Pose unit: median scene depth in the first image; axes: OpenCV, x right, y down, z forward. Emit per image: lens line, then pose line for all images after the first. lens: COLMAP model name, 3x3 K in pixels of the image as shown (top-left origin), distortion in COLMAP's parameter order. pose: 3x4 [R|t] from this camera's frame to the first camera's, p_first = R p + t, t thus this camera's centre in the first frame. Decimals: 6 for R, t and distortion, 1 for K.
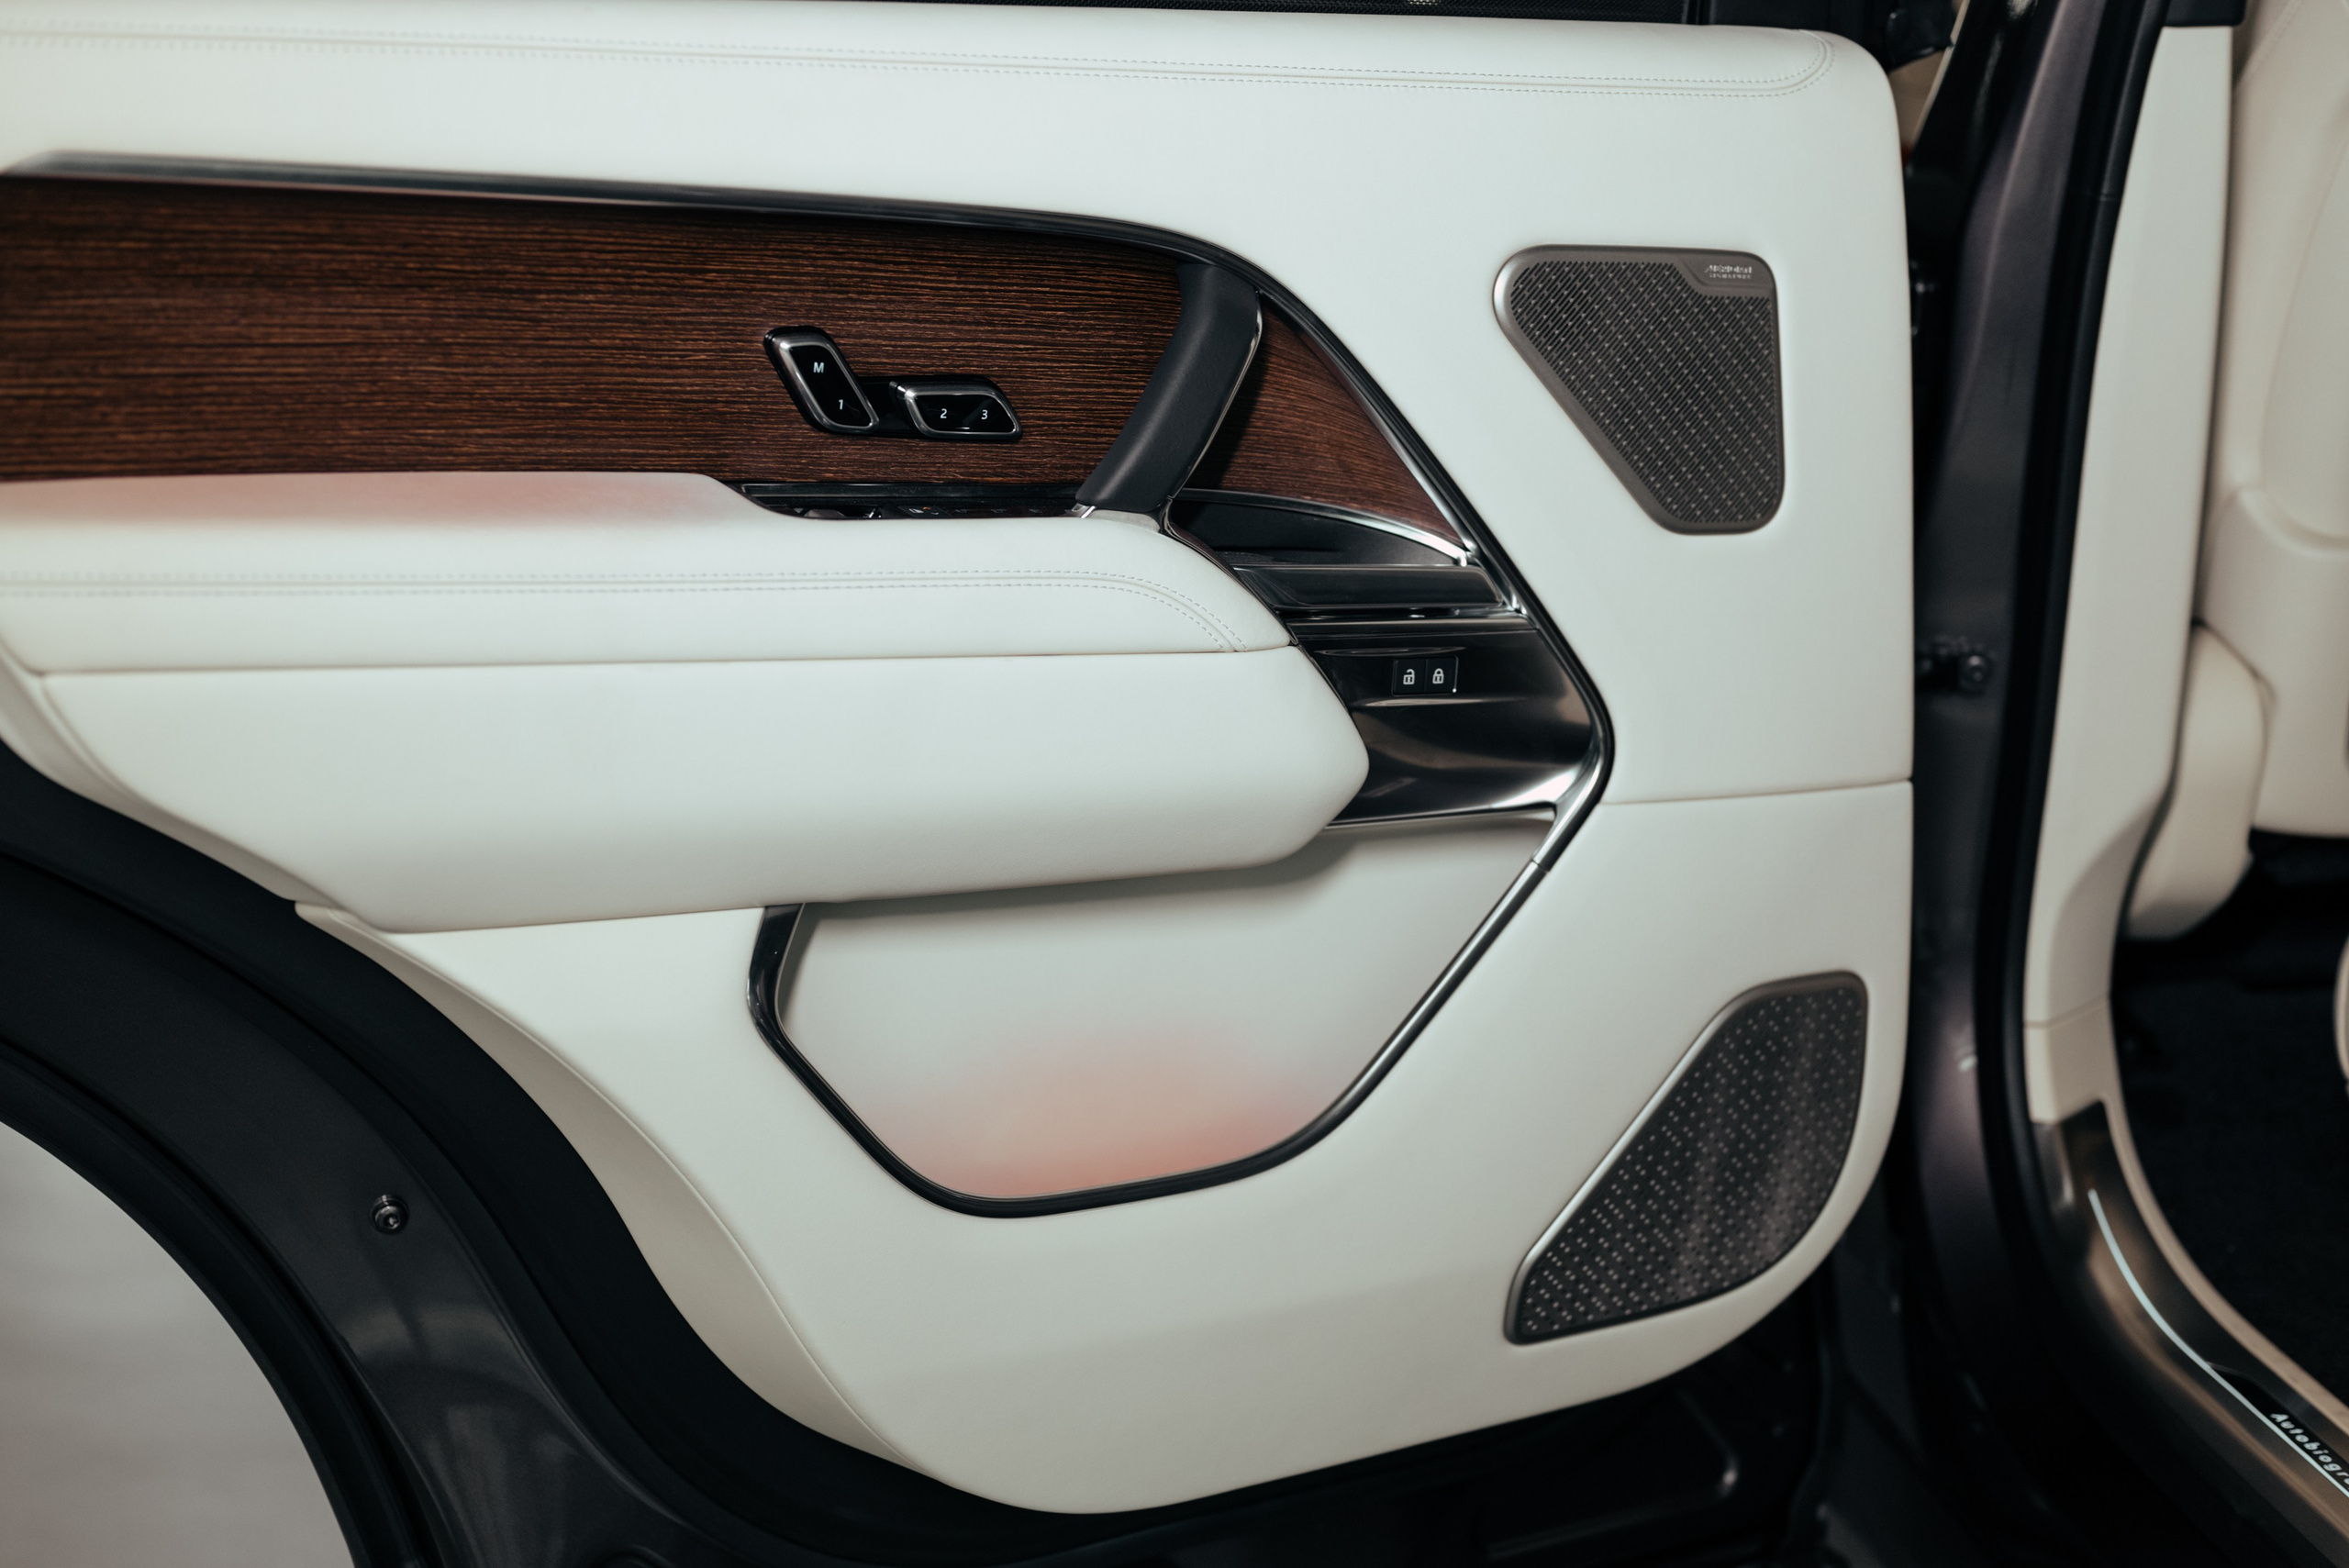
lens RADIAL K [[3233.5, 0, 1174.5], [0, 3233.5, 784.0], [0, 0, 1]] dist [0.008895, 0.078857]
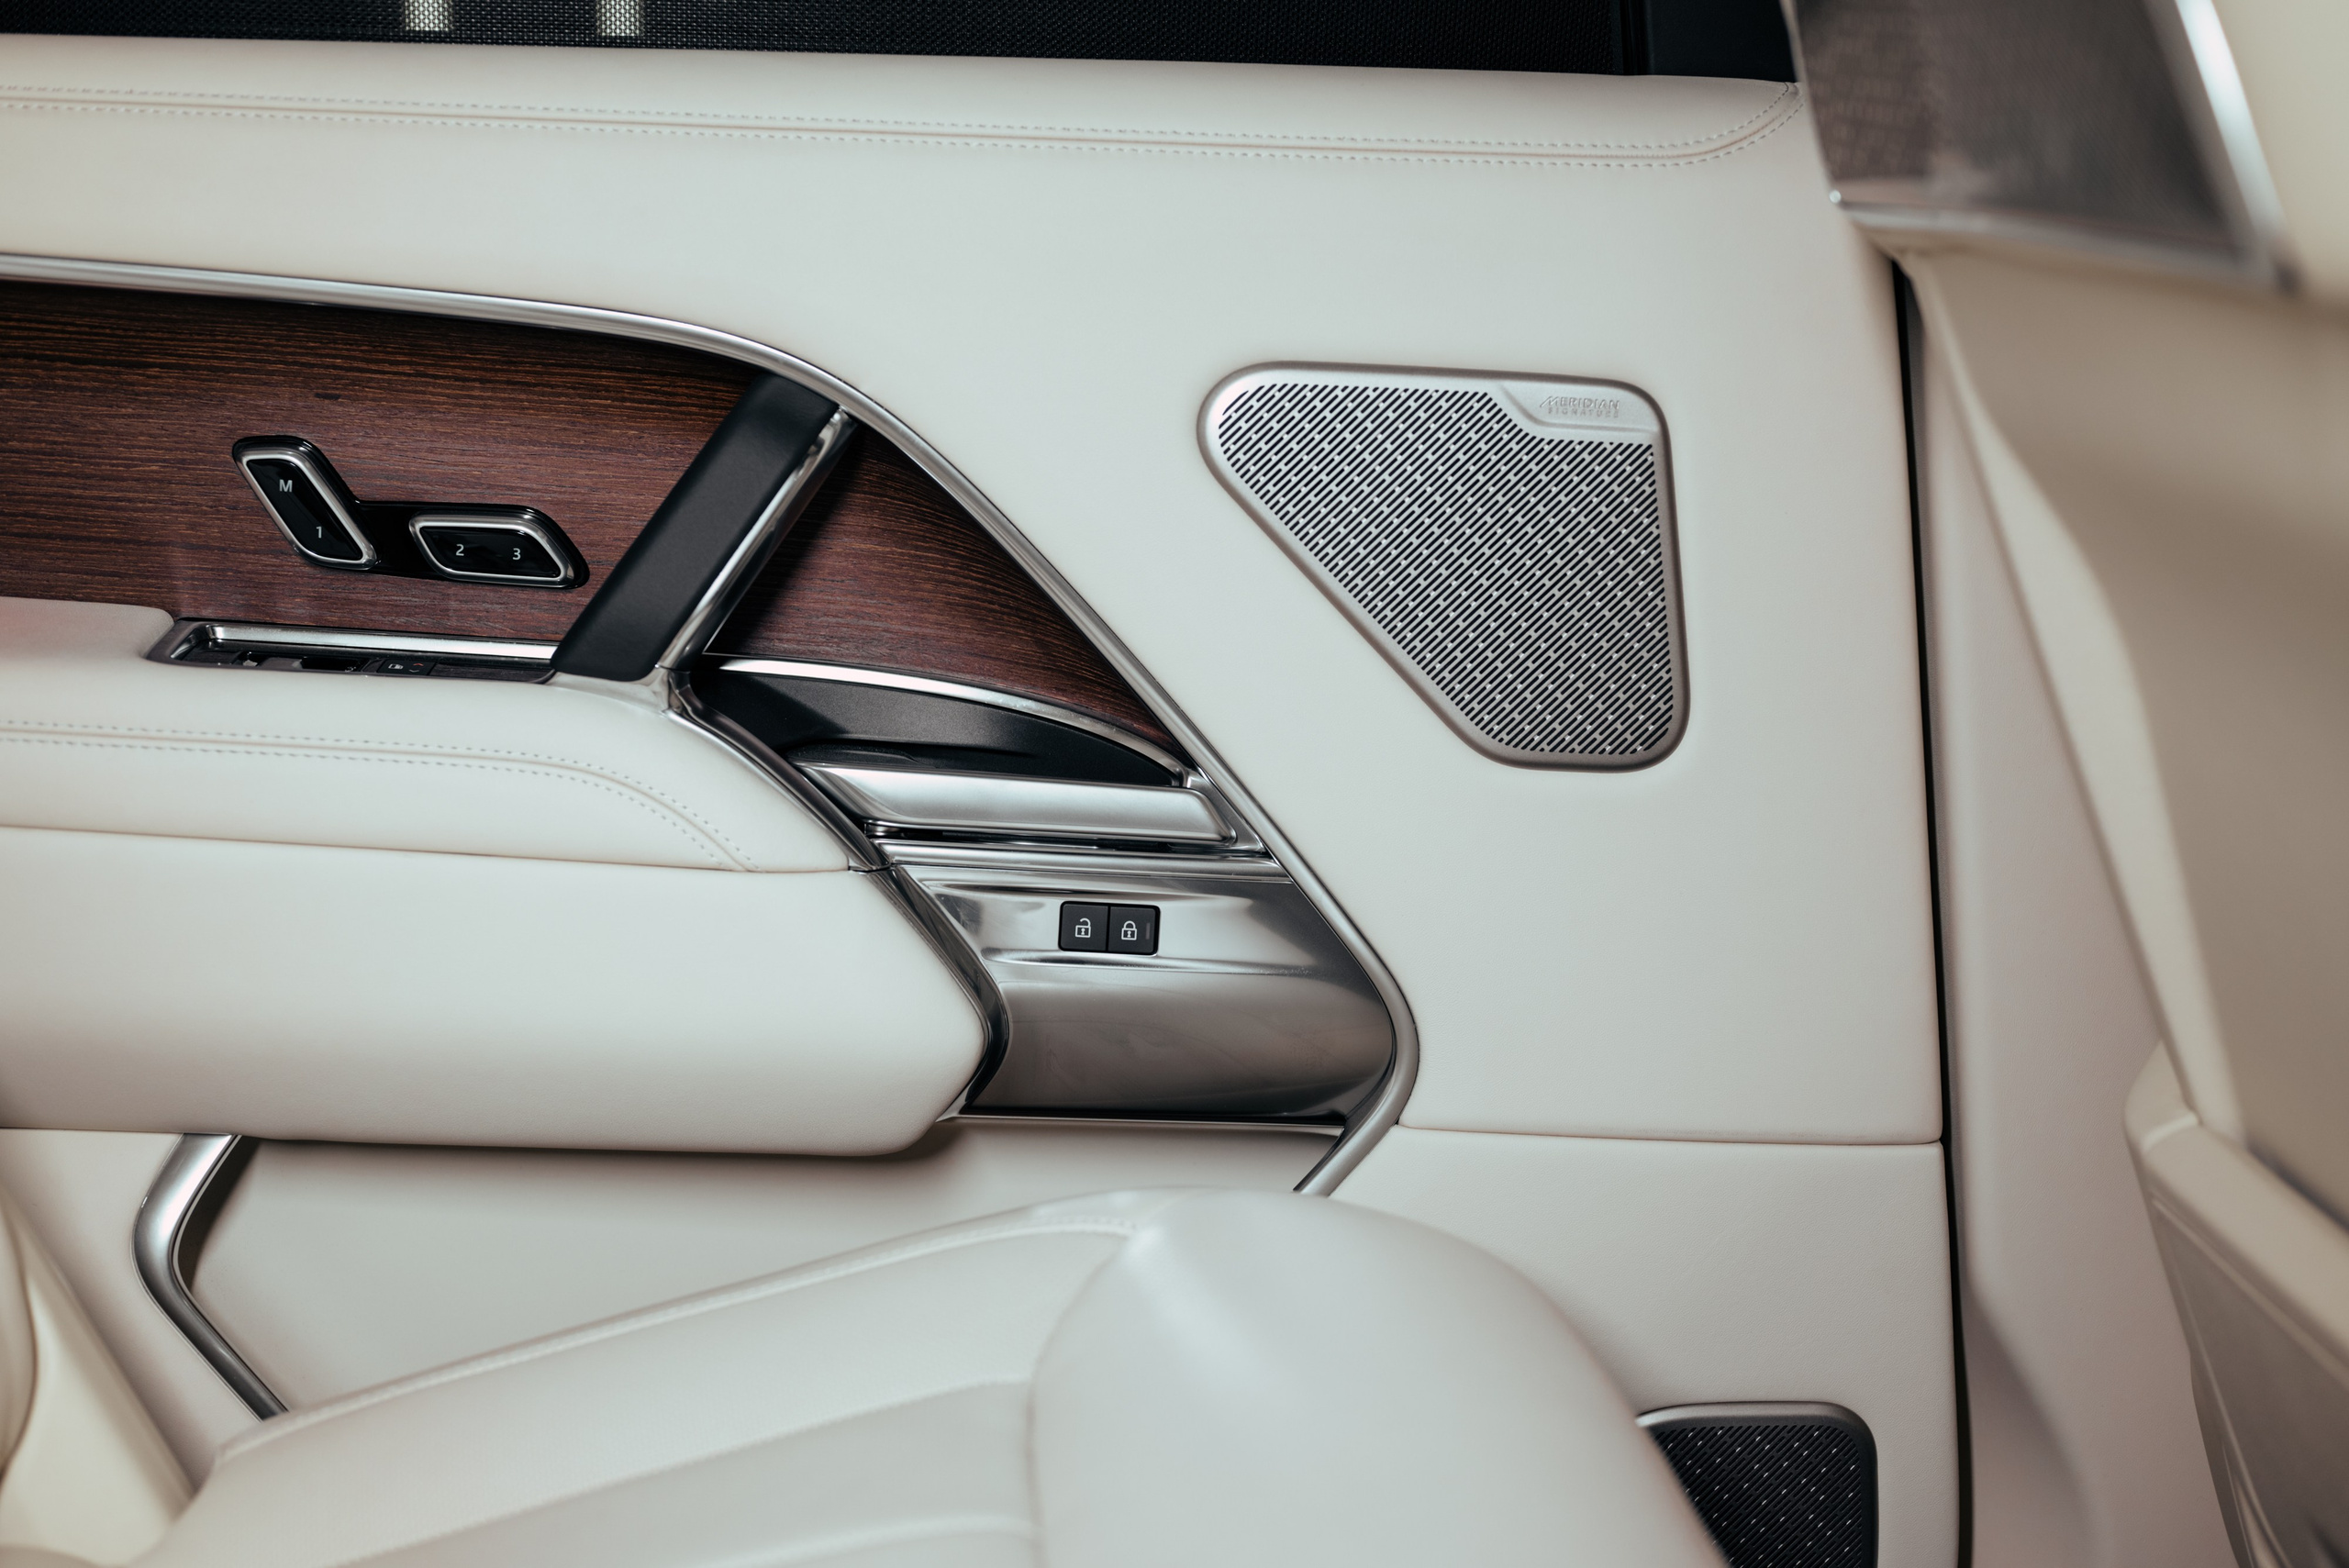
lens RADIAL K [[3233.5, 0, 1174.5], [0, 3233.5, 784.0], [0, 0, 1]] dist [0.008895, 0.078857]
pose [[0.903673, 0.067443, -0.422878, 0.432880], [-0.095055, 0.994476, -0.044525, -0.036944], [0.417539, 0.080433, 0.905092, 0.343696]]
